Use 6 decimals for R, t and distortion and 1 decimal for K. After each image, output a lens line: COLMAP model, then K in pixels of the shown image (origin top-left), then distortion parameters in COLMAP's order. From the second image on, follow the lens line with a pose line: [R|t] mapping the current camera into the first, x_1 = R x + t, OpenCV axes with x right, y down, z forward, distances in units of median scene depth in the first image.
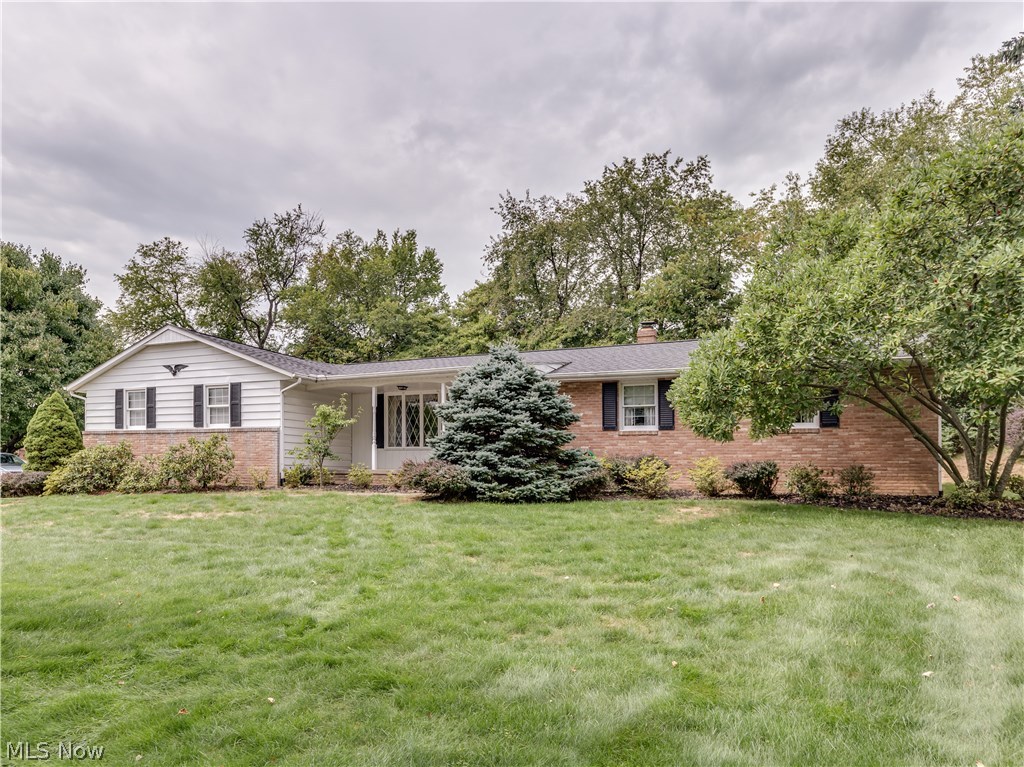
lens RADIAL K [[728.9, 0, 569.0], [0, 728.9, 408.5], [0, 0, 1]] dist [0.002495, -0.001391]
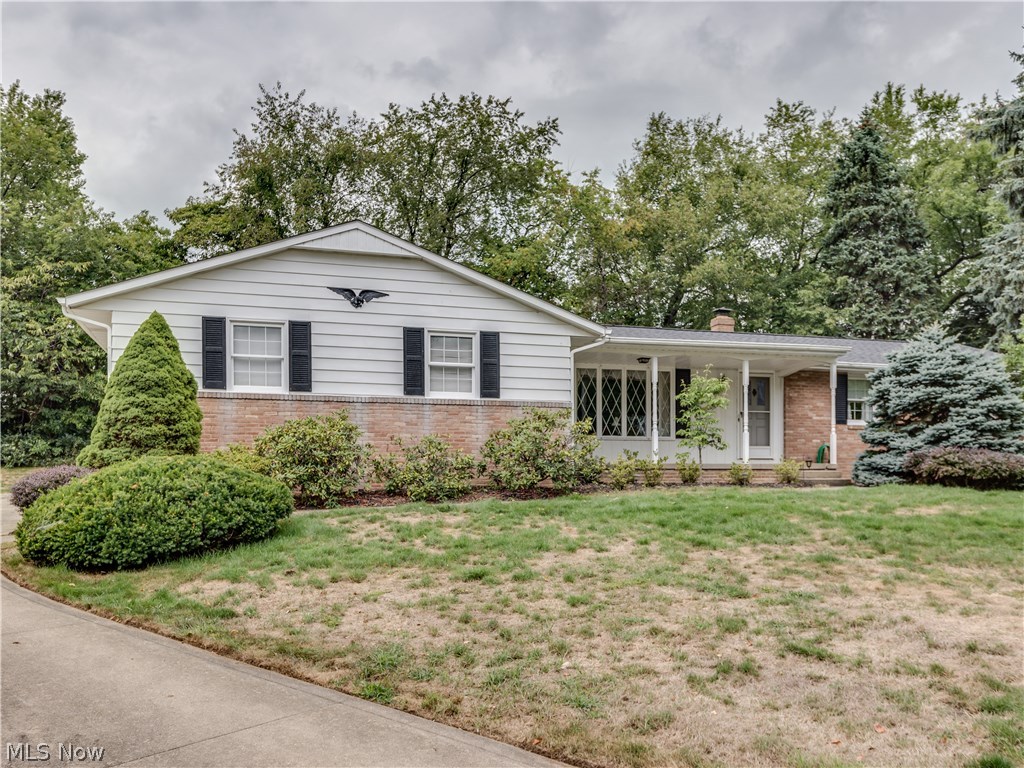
lens RADIAL K [[834.0, 0, 647.4], [0, 834.0, 438.0], [0, 0, 1]] dist [-0.005755, -0.000215]
pose [[0.739532, 0.024473, 0.672677, -0.837331], [-0.047486, 0.998746, 0.015870, 0.041322], [-0.671445, -0.043679, 0.739766, 0.329737]]
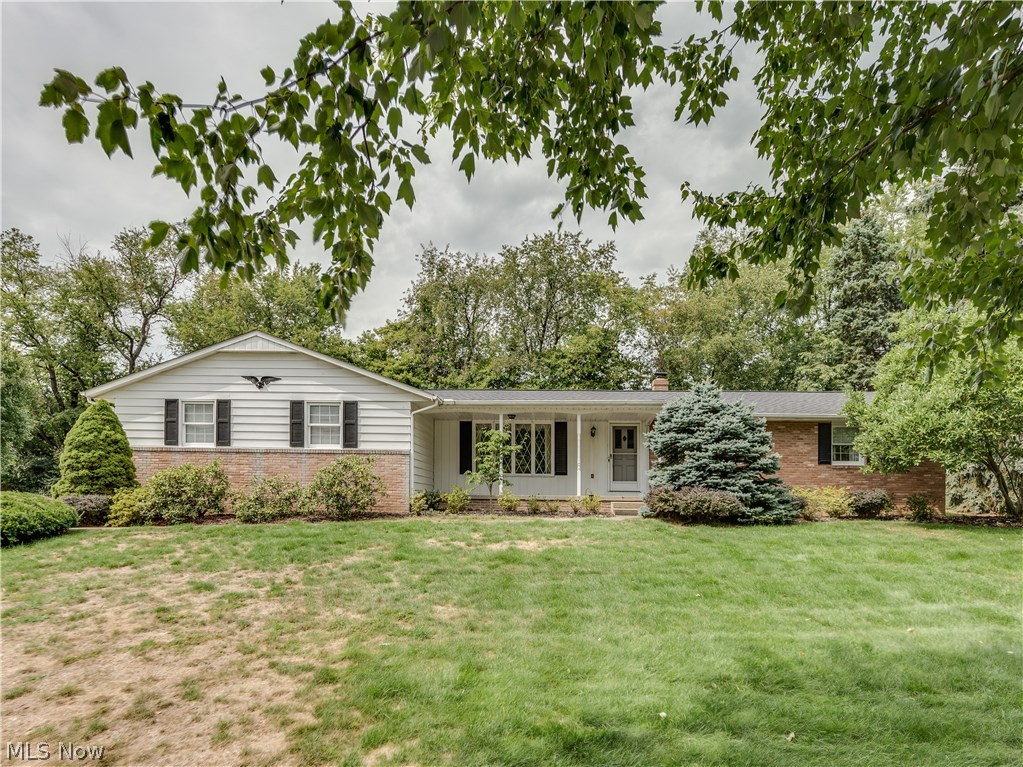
lens RADIAL K [[589.5, 0, 601.1], [0, 589.5, 457.2], [0, 0, 1]] dist [-0.003484, -0.002286]
pose [[0.919278, 0.030451, 0.392430, -0.444510], [-0.038145, 0.999202, 0.011821, 0.014940], [-0.391757, -0.025836, 0.919706, 0.173879]]
